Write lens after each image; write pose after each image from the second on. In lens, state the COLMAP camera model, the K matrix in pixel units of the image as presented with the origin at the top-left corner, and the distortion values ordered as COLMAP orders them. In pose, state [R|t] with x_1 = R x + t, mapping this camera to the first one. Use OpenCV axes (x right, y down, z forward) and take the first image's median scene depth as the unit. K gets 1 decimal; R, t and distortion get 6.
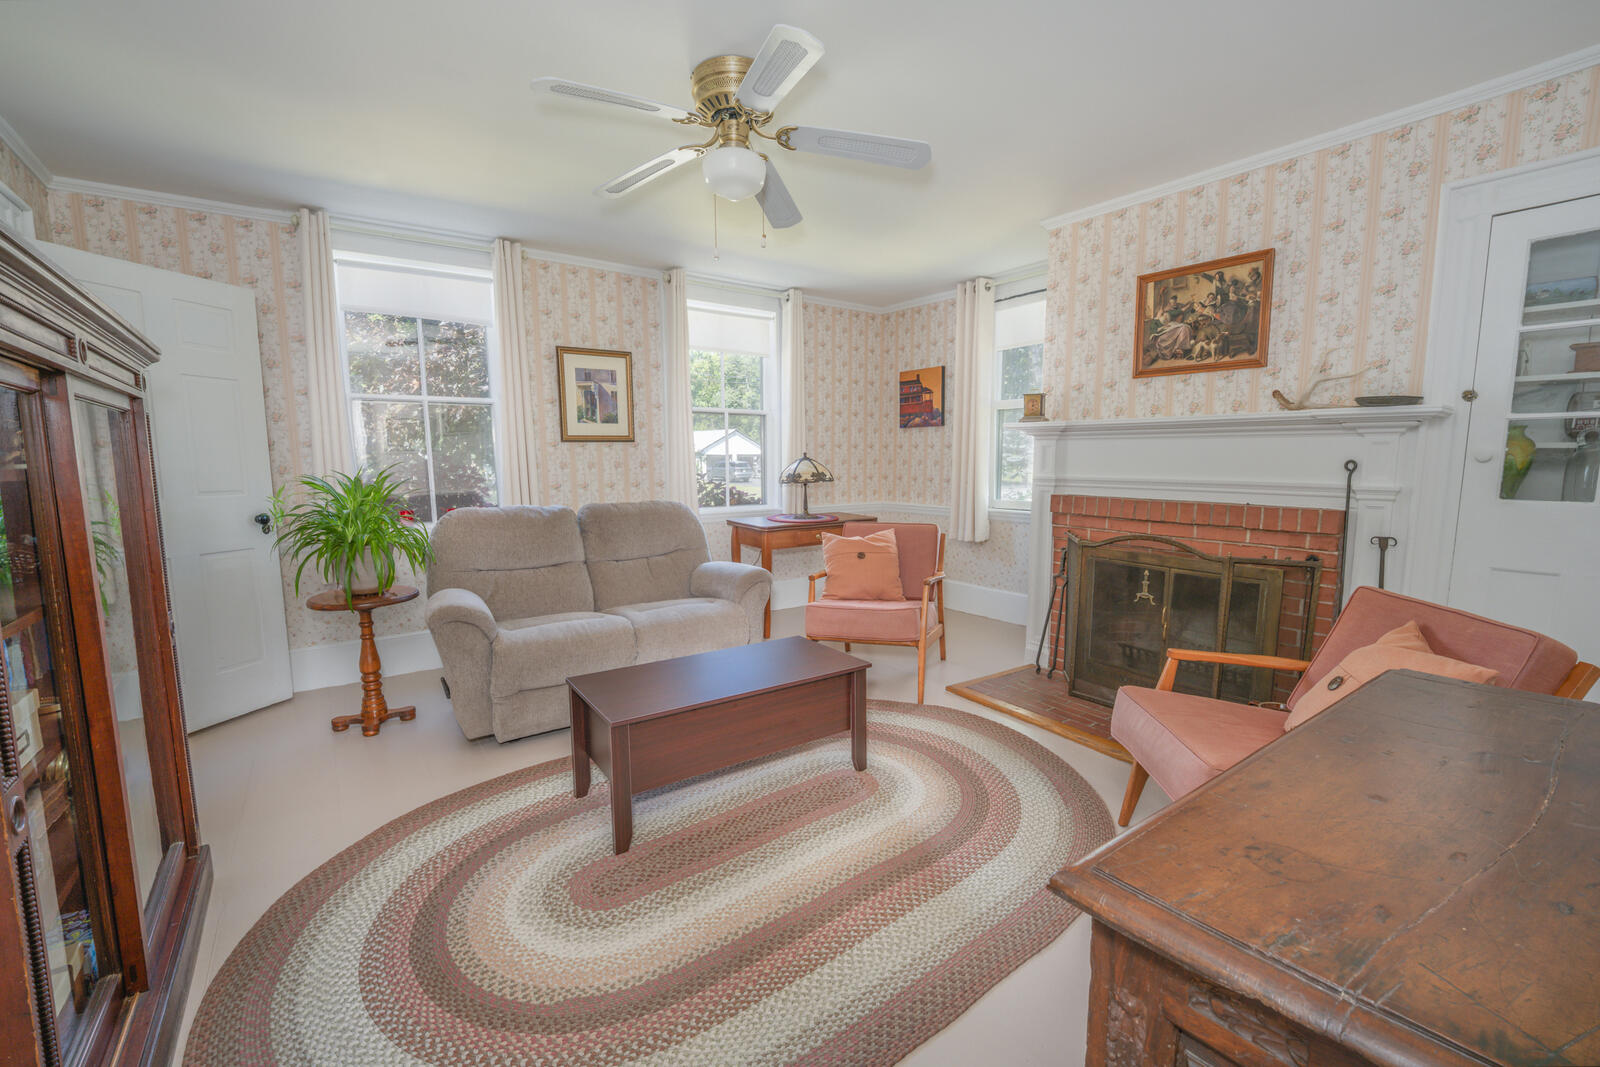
lens RADIAL K [[665.8, 0, 799.9], [0, 665.8, 539.7], [0, 0, 1]] dist [-0.008611, -0.003067]
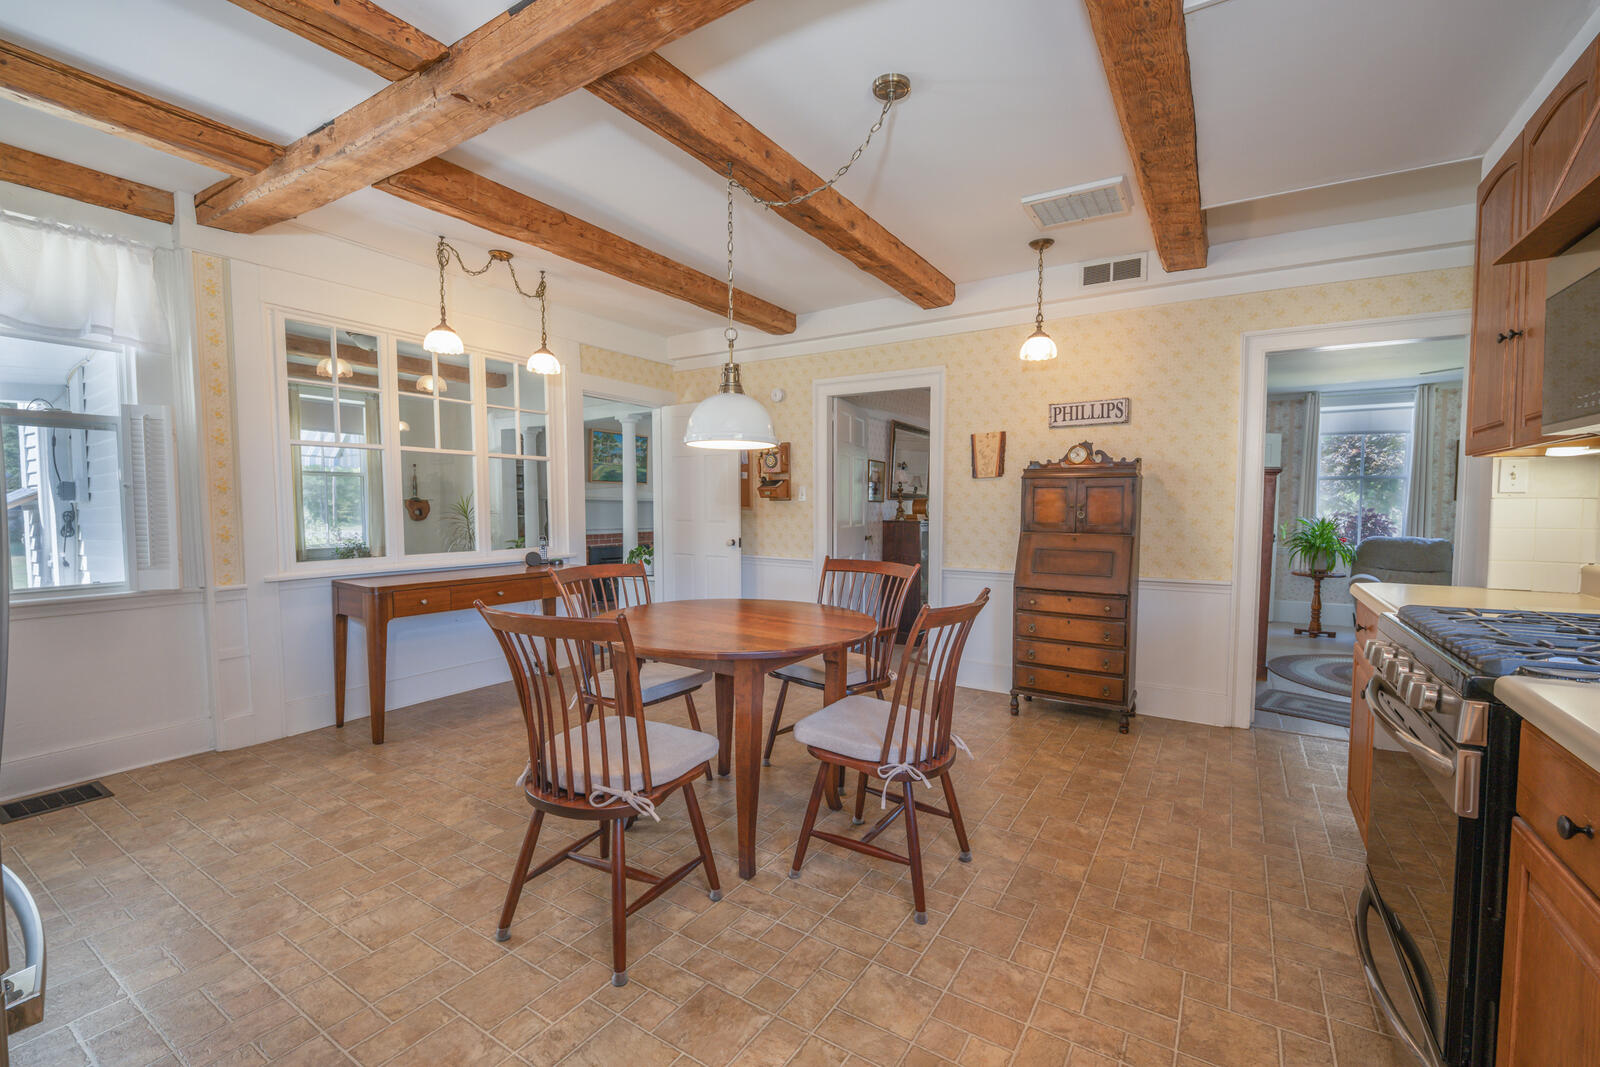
lens RADIAL K [[665.8, 0, 833.0], [0, 665.8, 531.8], [0, 0, 1]] dist [-0.008611, -0.003067]
pose [[0.375438, 0.057181, -0.925082, 0.727024], [-0.119001, 0.992808, 0.013071, 0.107554], [0.919176, 0.105178, 0.379543, -1.269119]]
